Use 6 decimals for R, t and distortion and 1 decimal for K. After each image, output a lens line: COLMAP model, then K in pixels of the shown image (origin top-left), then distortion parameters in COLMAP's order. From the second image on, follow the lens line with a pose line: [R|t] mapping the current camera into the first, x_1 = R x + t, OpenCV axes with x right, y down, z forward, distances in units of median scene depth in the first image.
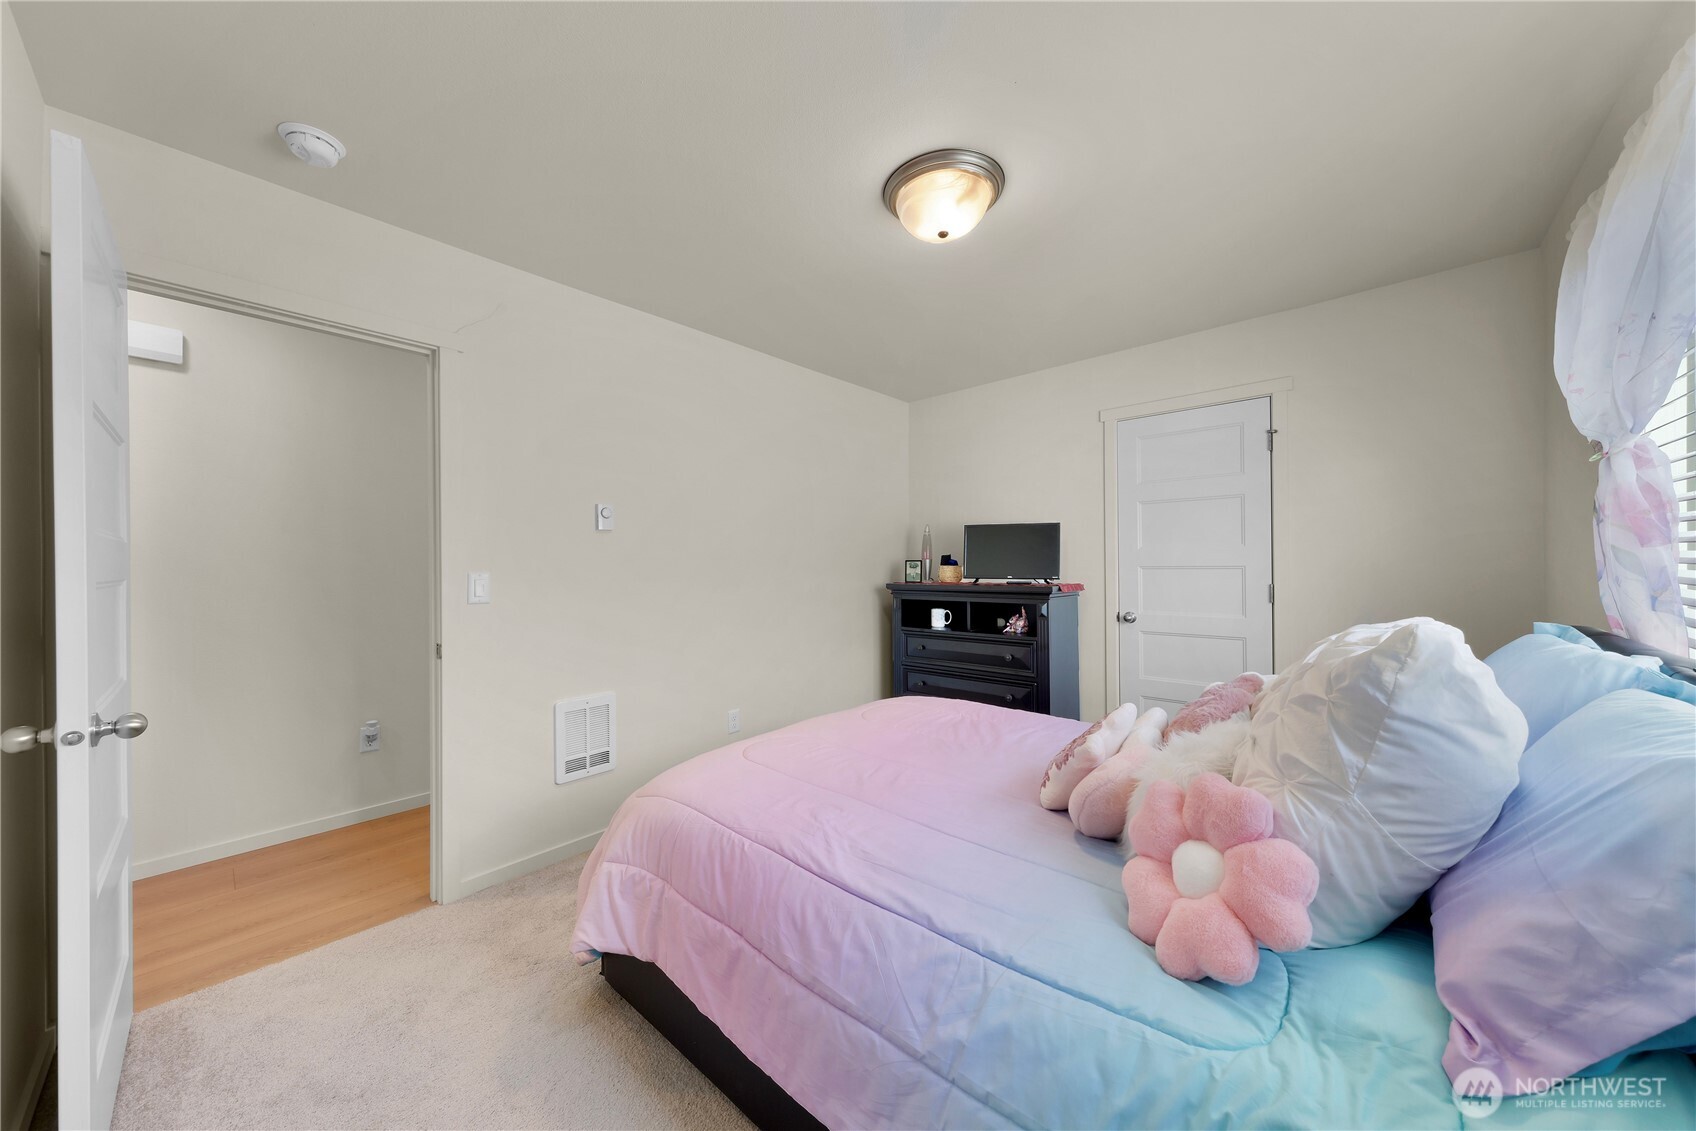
lens RADIAL K [[581.2, 0, 843.2], [0, 581.2, 565.1], [0, 0, 1]] dist [0.000012, -0.000087]
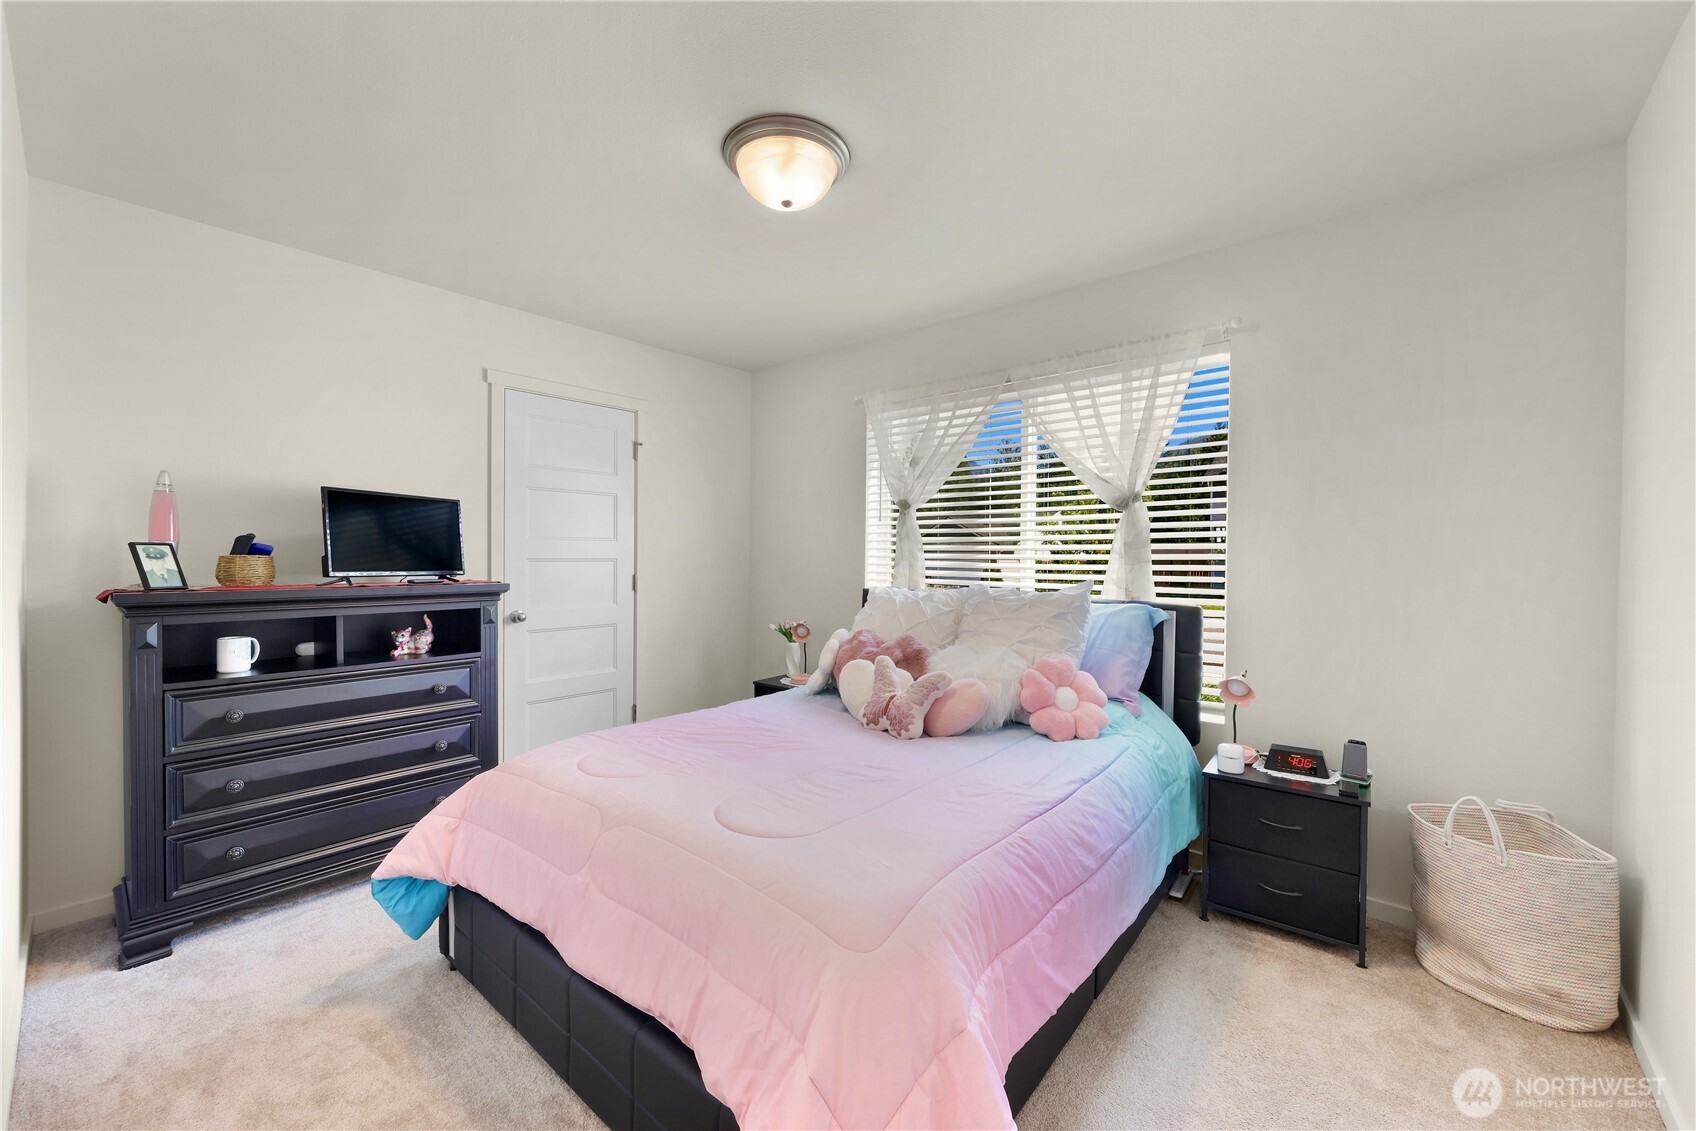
lens RADIAL K [[657.7, 0, 848.0], [0, 657.7, 565.5], [0, 0, 1]] dist [0.000021, 0.000014]
pose [[-0.032988, -0.004868, 0.999444, -0.509911], [-0.006281, 0.999969, 0.004663, 0.005074], [-0.999436, -0.006124, -0.033018, 0.531332]]
